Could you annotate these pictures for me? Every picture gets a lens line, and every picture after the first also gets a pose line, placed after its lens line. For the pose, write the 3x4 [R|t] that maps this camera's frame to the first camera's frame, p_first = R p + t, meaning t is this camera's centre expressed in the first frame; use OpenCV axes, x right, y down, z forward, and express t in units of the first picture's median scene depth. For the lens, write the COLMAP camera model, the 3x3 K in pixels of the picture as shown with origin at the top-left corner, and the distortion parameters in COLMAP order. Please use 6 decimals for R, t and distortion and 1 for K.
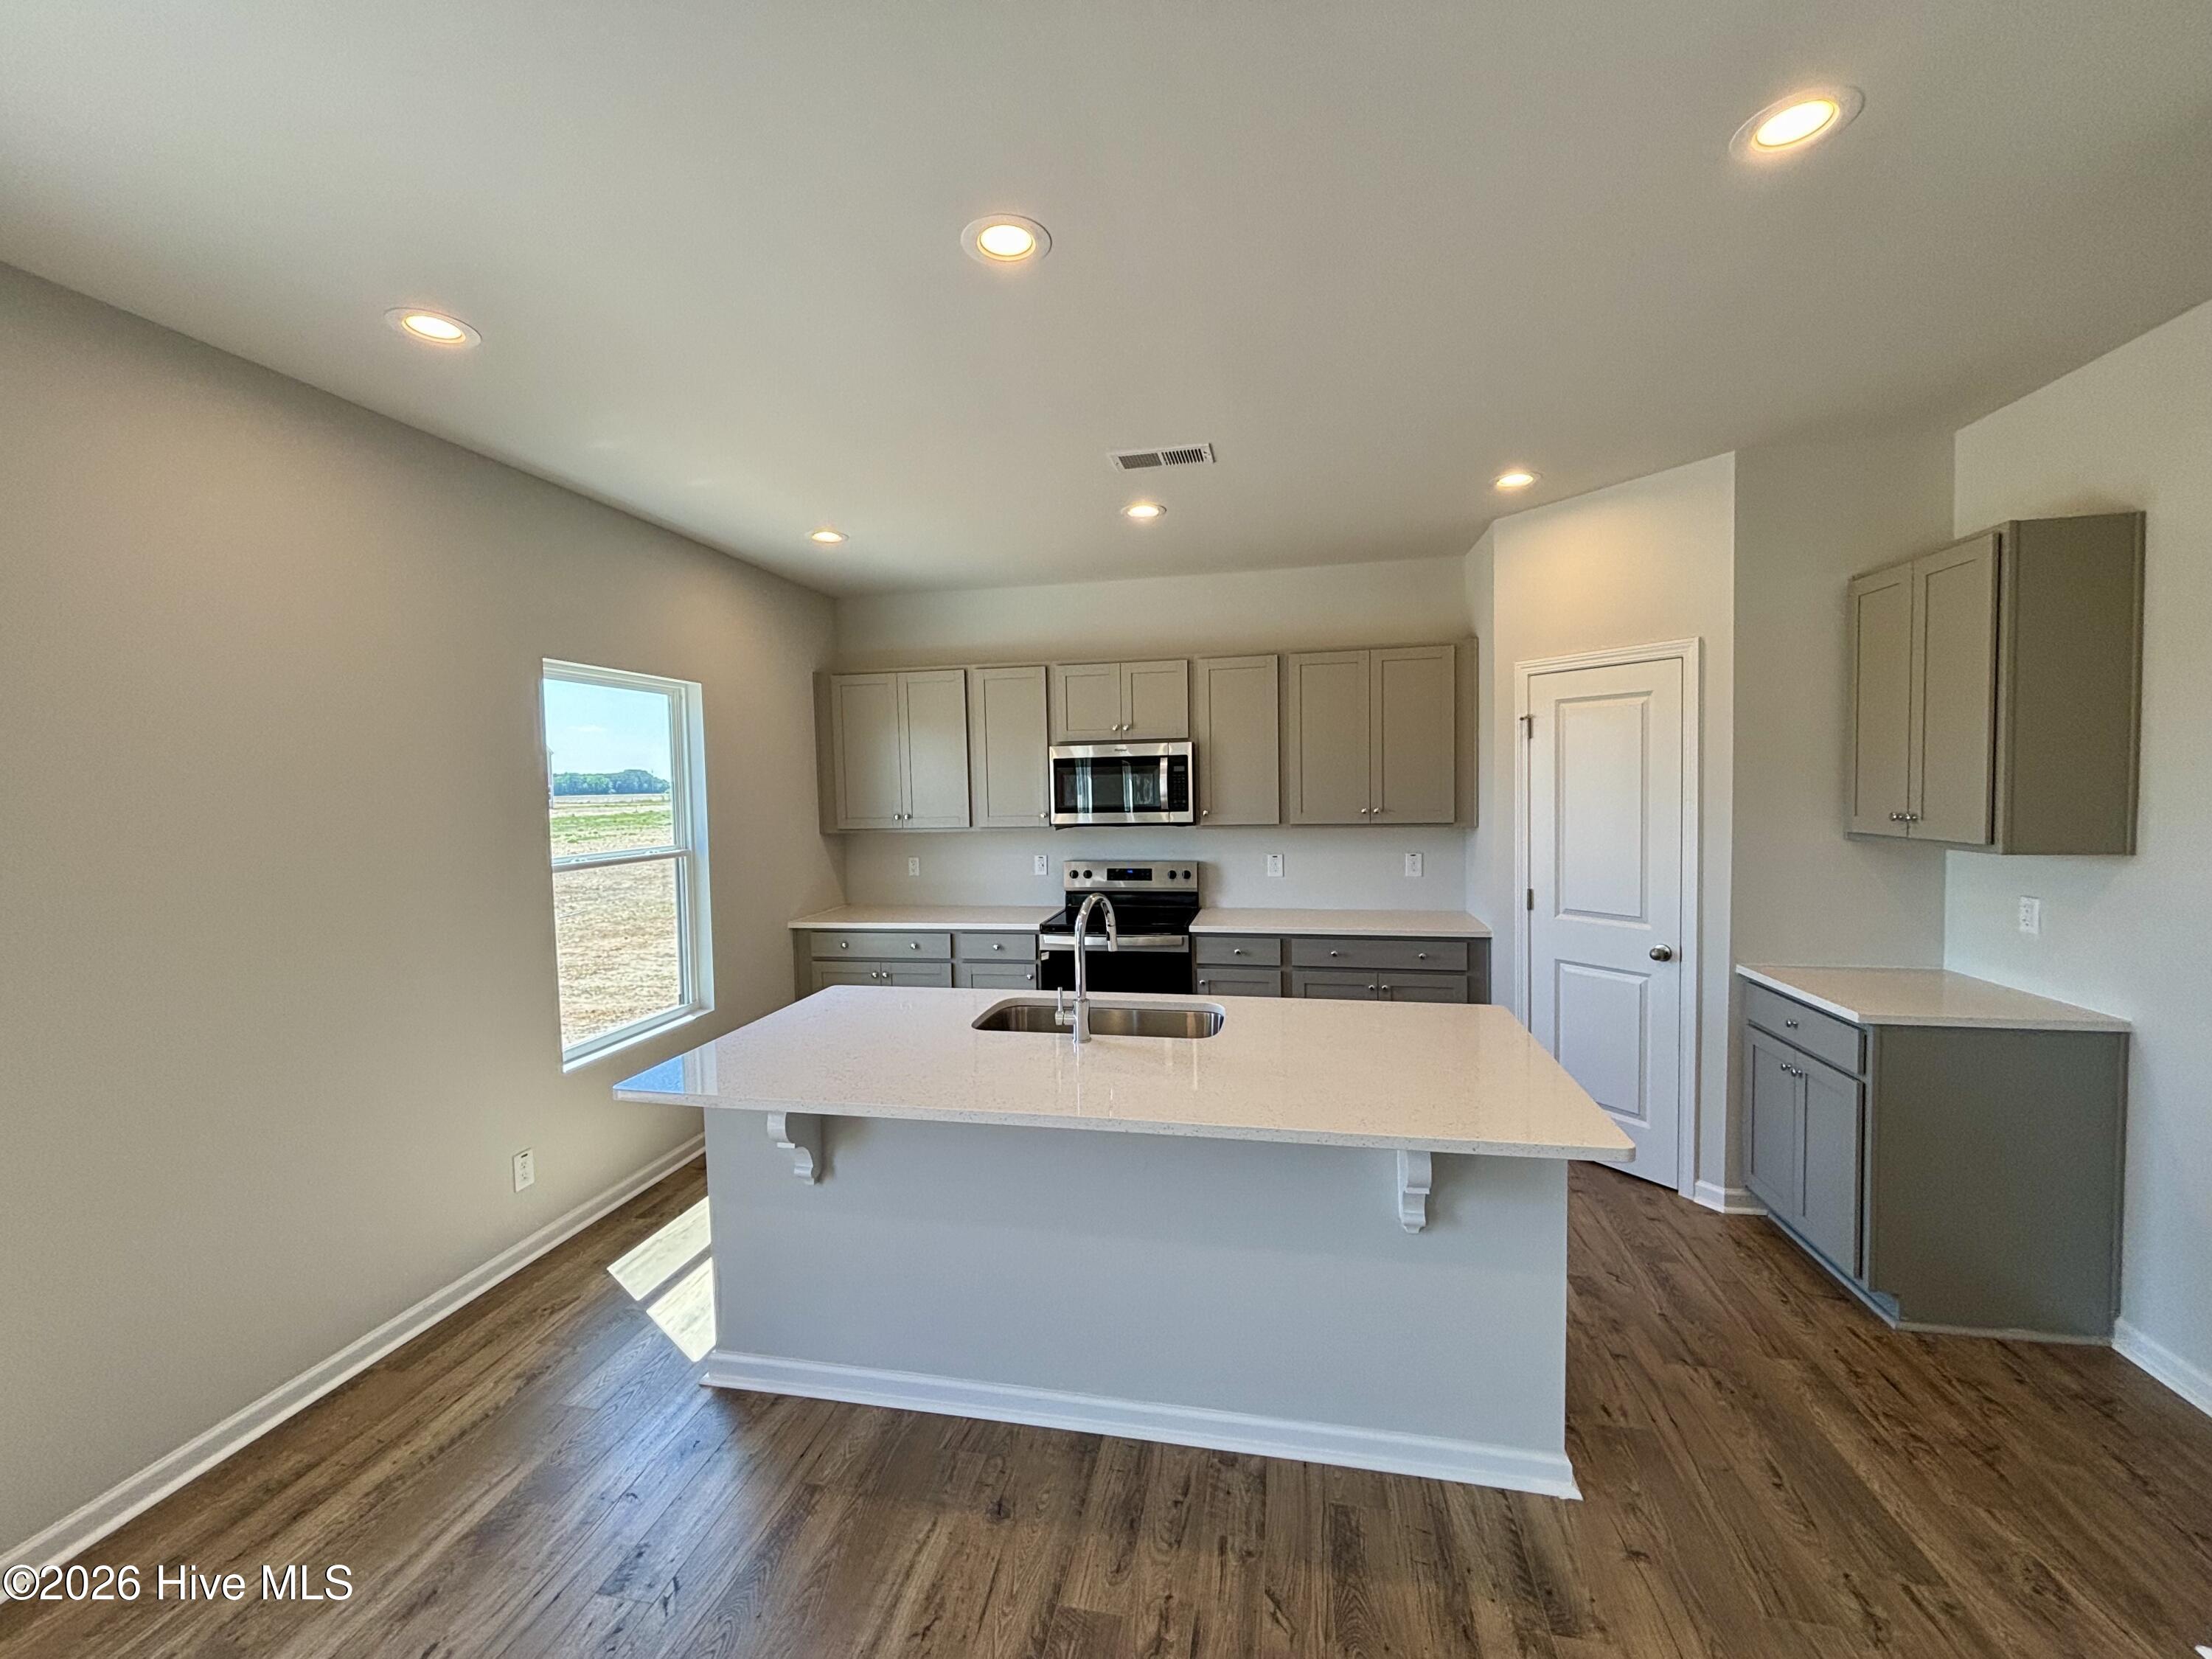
lens RADIAL K [[892.5, 0, 1106.2], [0, 892.5, 821.0], [0, 0, 1]] dist [-0.001373, 0.000509]
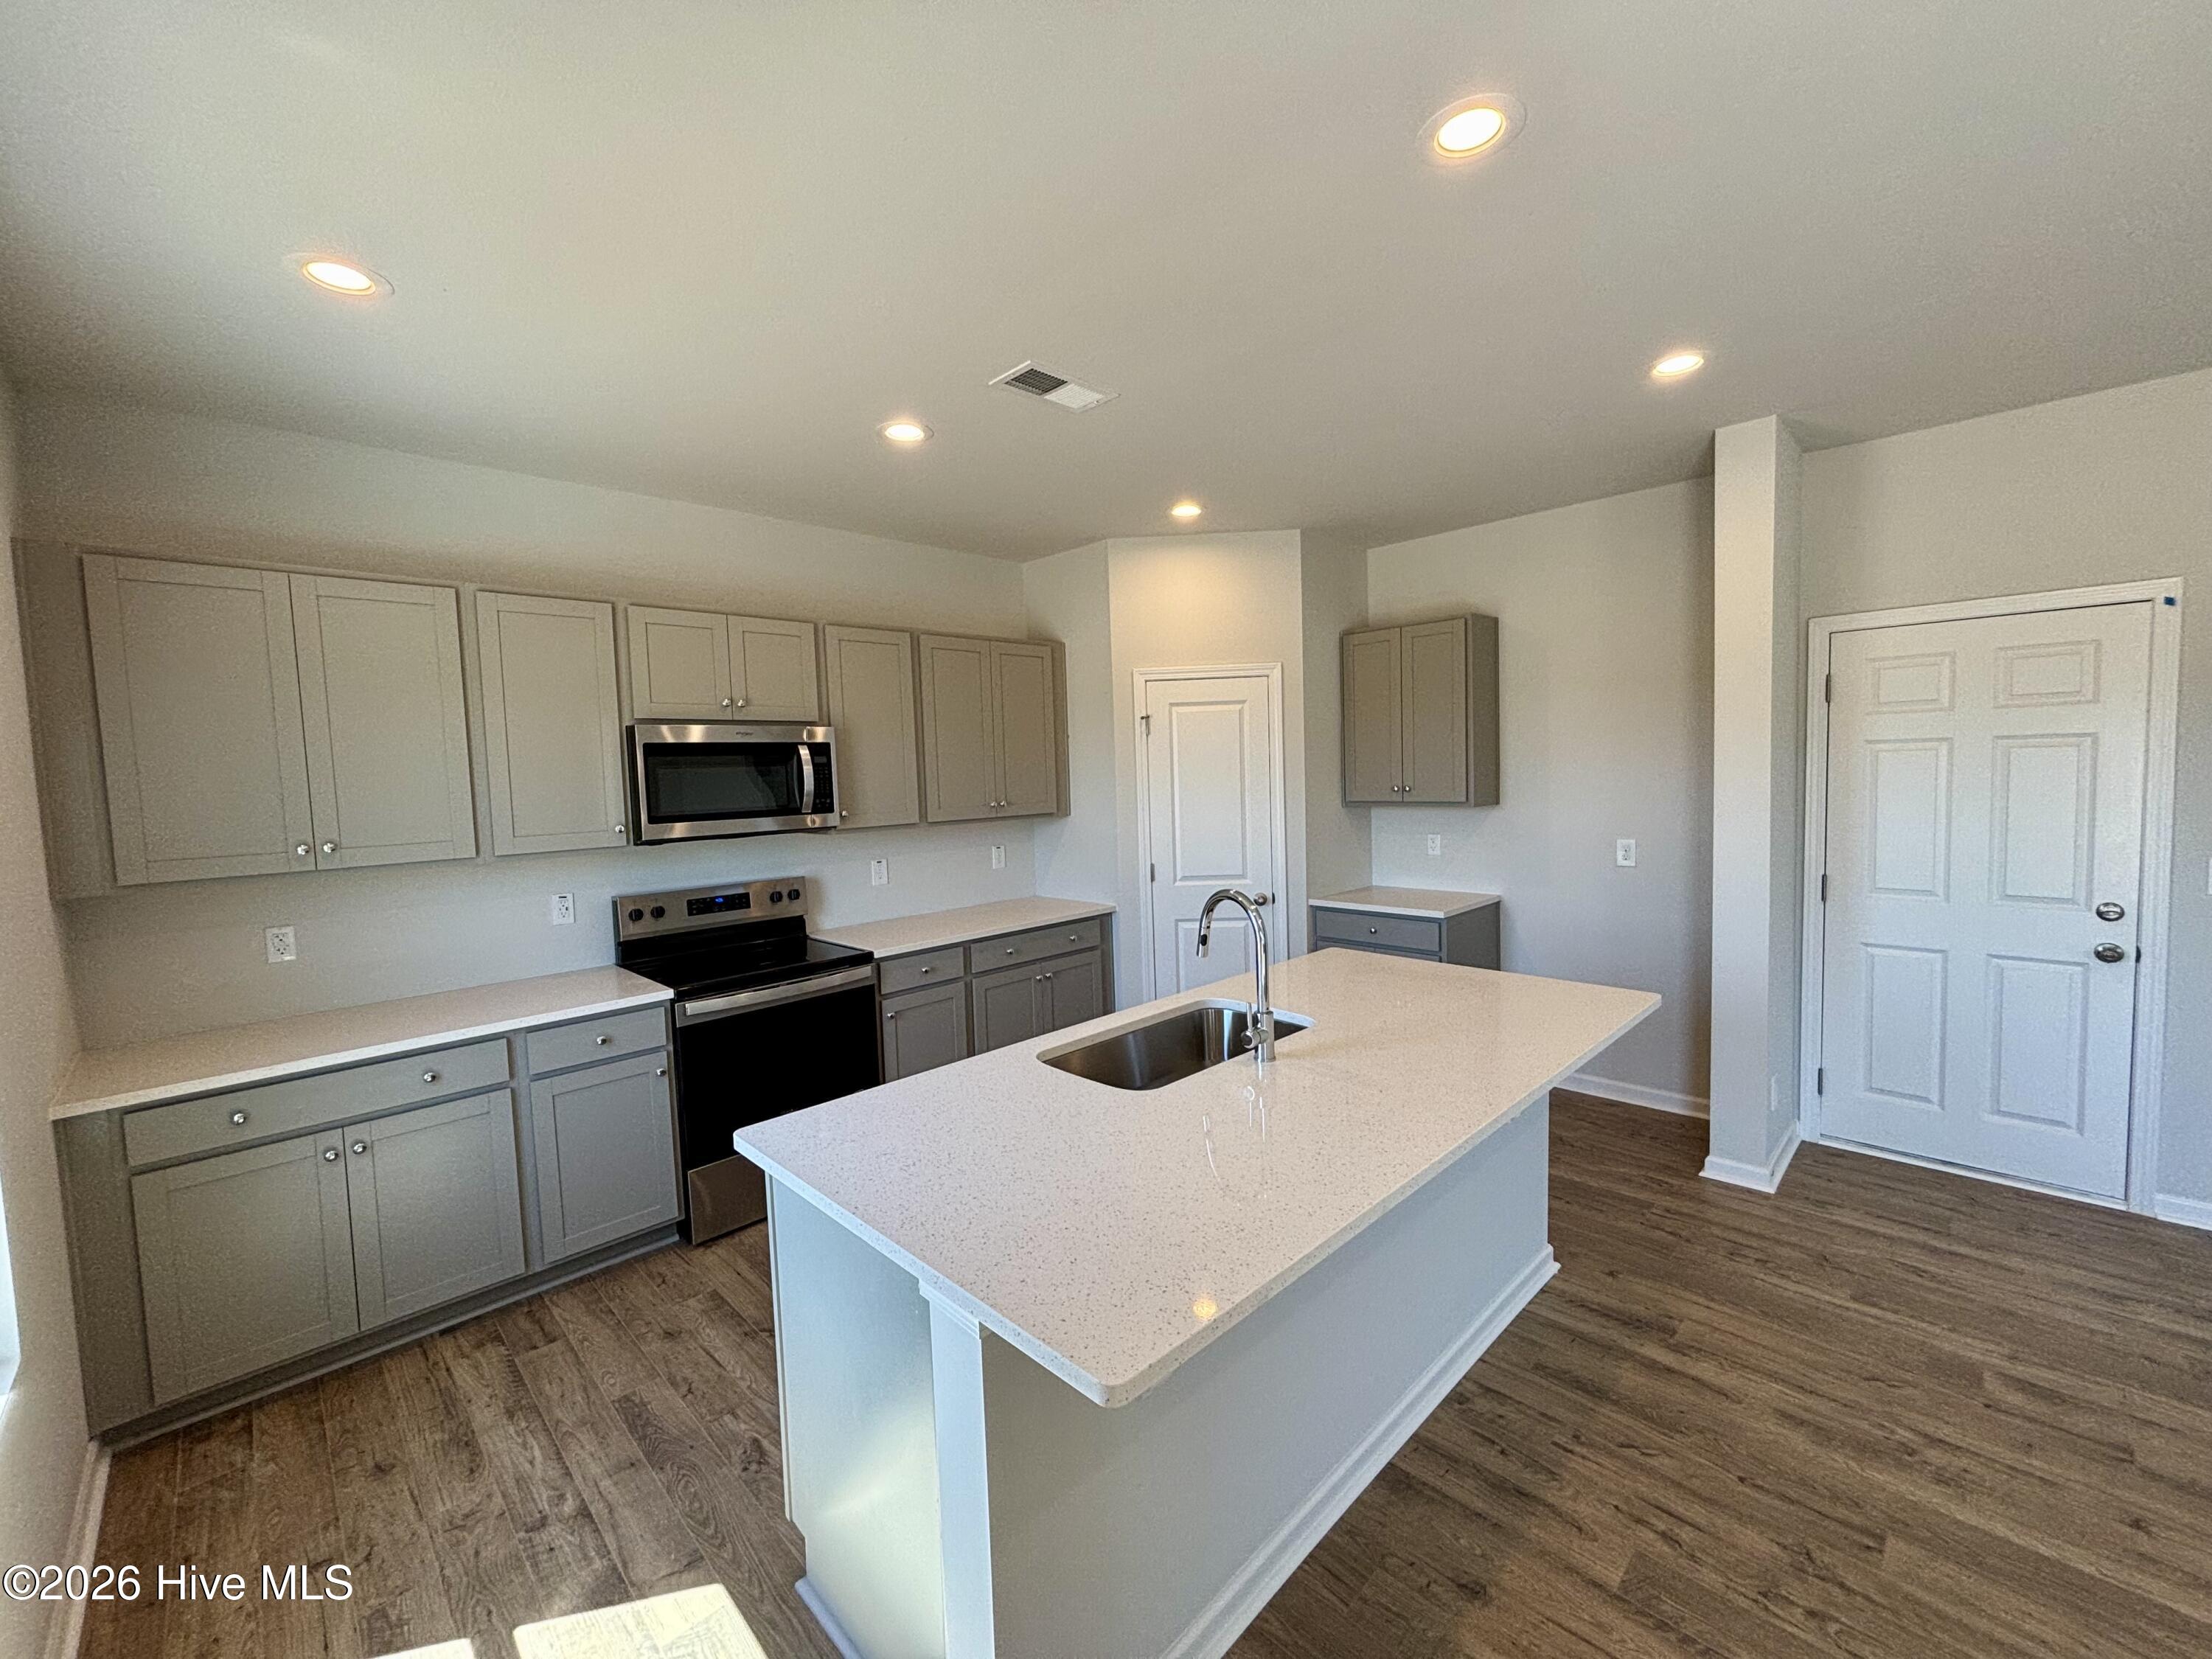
lens RADIAL K [[892.5, 0, 1119.6], [0, 892.5, 812.7], [0, 0, 1]] dist [-0.001373, 0.000509]
pose [[0.551086, -0.042027, 0.833390, -0.466597], [0.057432, 0.998273, 0.012364, -0.006096], [-0.832470, 0.041050, 0.552548, 0.361344]]
